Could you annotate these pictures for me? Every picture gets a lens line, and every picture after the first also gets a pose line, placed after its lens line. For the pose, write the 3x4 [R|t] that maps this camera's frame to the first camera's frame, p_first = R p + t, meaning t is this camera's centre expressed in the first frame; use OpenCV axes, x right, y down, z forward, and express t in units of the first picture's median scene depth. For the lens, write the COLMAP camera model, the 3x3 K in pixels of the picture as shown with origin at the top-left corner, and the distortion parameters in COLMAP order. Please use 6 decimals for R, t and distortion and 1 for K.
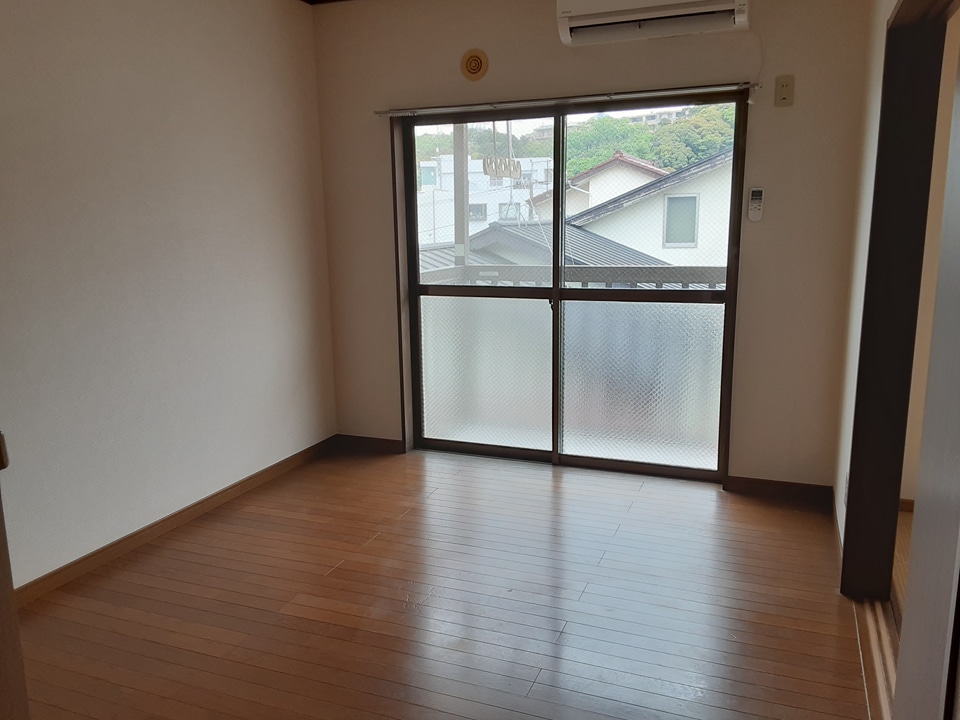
lens RADIAL K [[801.6, 0, 455.1], [0, 801.6, 361.3], [0, 0, 1]] dist [0.033382, -0.003821]
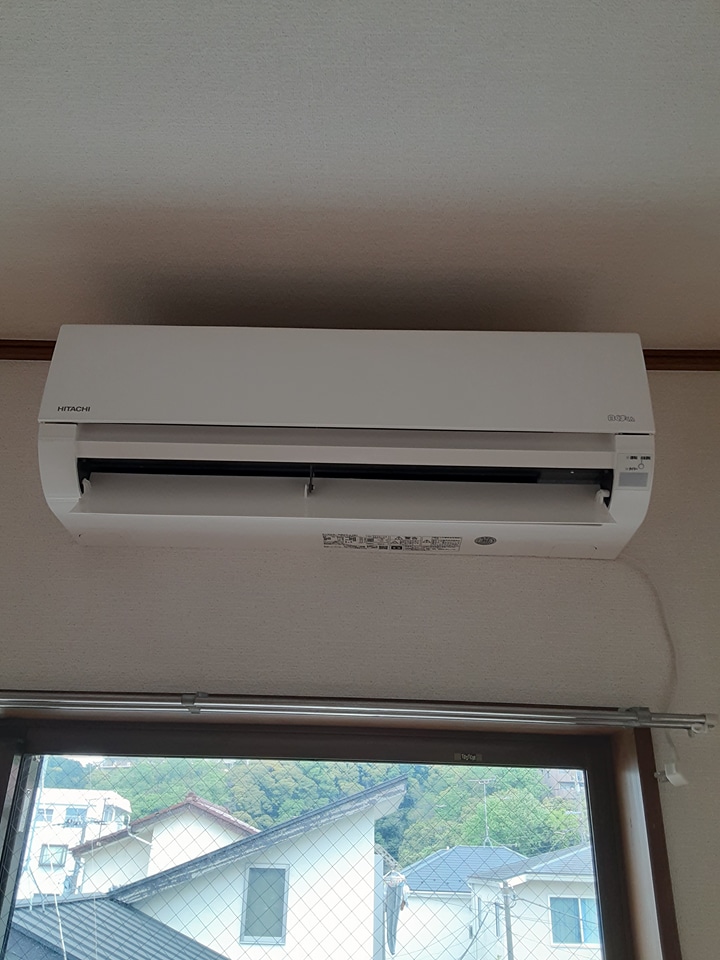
lens RADIAL K [[763.7, 0, 342.8], [0, 763.7, 478.4], [0, 0, 1]] dist [-0.001933, -0.004458]
pose [[0.926891, 0.207297, 0.312892, 0.043448], [0.019660, 0.805683, -0.592020, -0.071777], [-0.374815, 0.554890, 0.742705, 0.226706]]
